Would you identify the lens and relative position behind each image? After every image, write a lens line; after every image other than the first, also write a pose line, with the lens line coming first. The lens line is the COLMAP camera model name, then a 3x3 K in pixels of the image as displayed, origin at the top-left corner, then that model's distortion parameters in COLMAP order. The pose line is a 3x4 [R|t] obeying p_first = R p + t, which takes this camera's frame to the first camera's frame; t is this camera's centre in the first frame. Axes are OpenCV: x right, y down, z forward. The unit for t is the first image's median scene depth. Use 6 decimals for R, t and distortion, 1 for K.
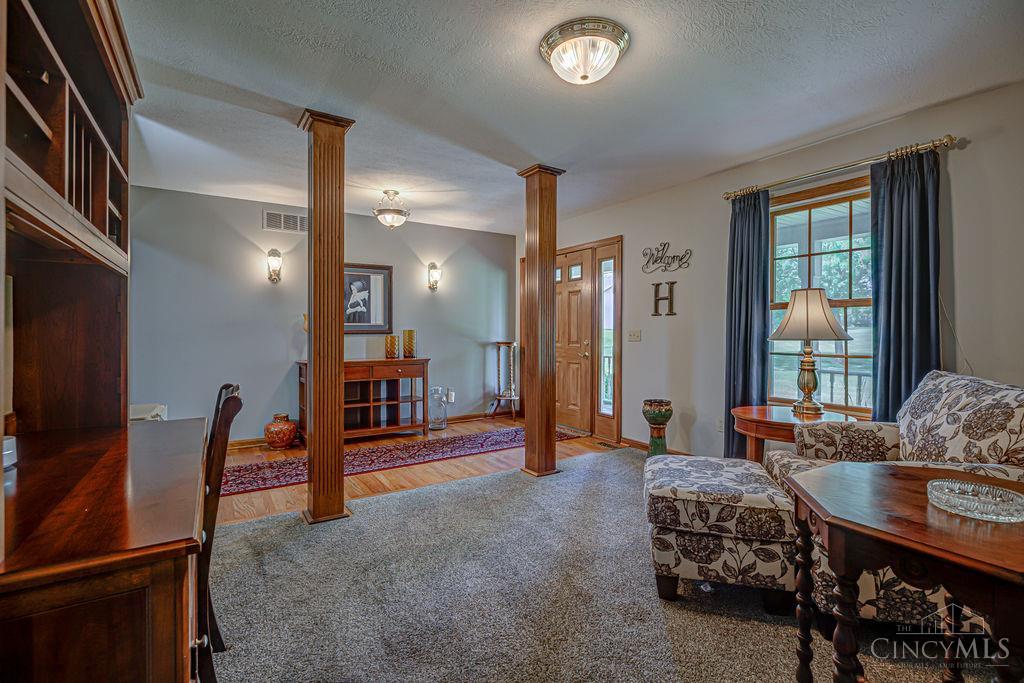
lens RADIAL K [[477.4, 0, 524.9], [0, 477.4, 337.2], [0, 0, 1]] dist [-0.002835, -0.000365]
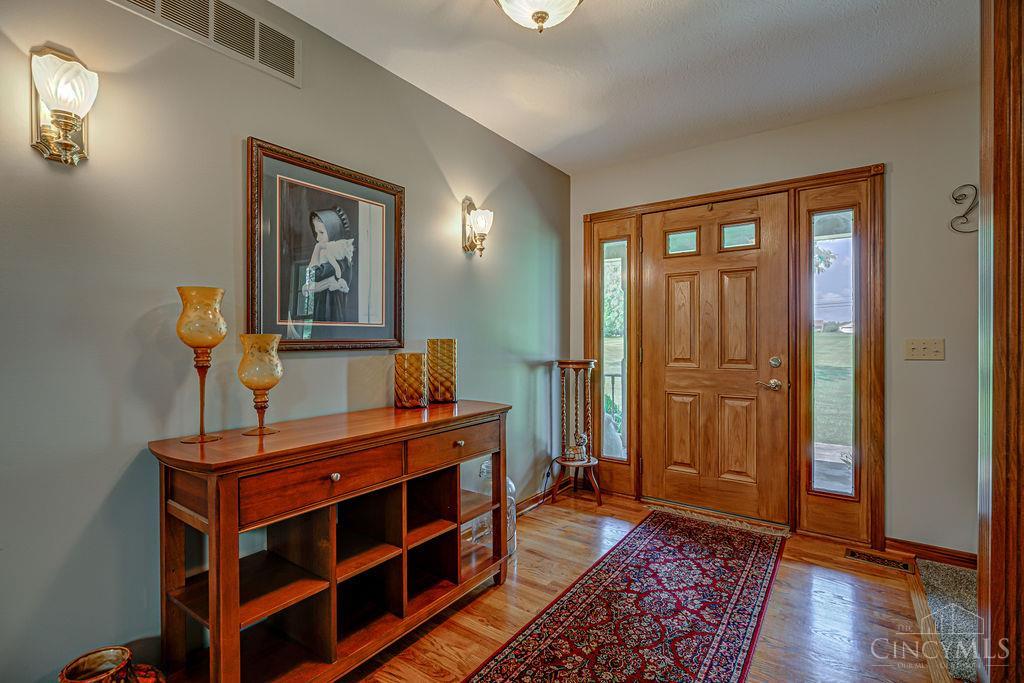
lens RADIAL K [[477.4, 0, 524.9], [0, 477.4, 337.2], [0, 0, 1]] dist [-0.002835, -0.000365]
pose [[0.932384, -0.000229, 0.361468, -0.341255], [0.006615, 0.999843, -0.016429, -0.009737], [-0.361408, 0.017709, 0.932240, 0.589698]]
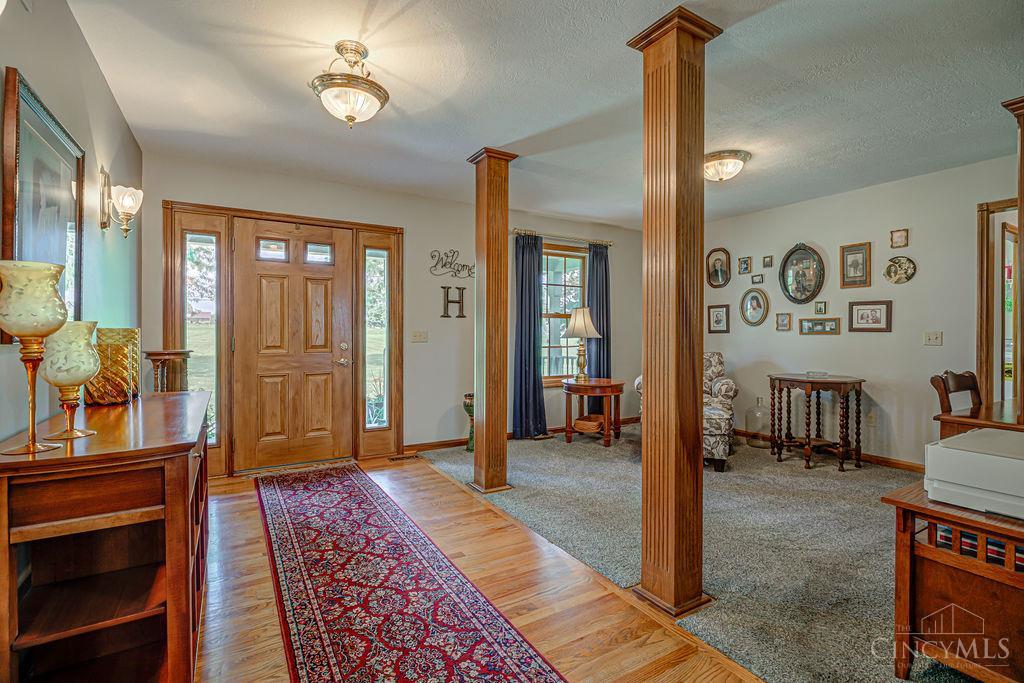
lens RADIAL K [[477.4, 0, 524.9], [0, 477.4, 337.2], [0, 0, 1]] dist [-0.002835, -0.000365]
pose [[0.006071, -0.005694, 0.999965, -0.663235], [0.016092, 0.999855, 0.005596, -0.002801], [-0.999852, 0.016057, 0.006162, 0.694350]]
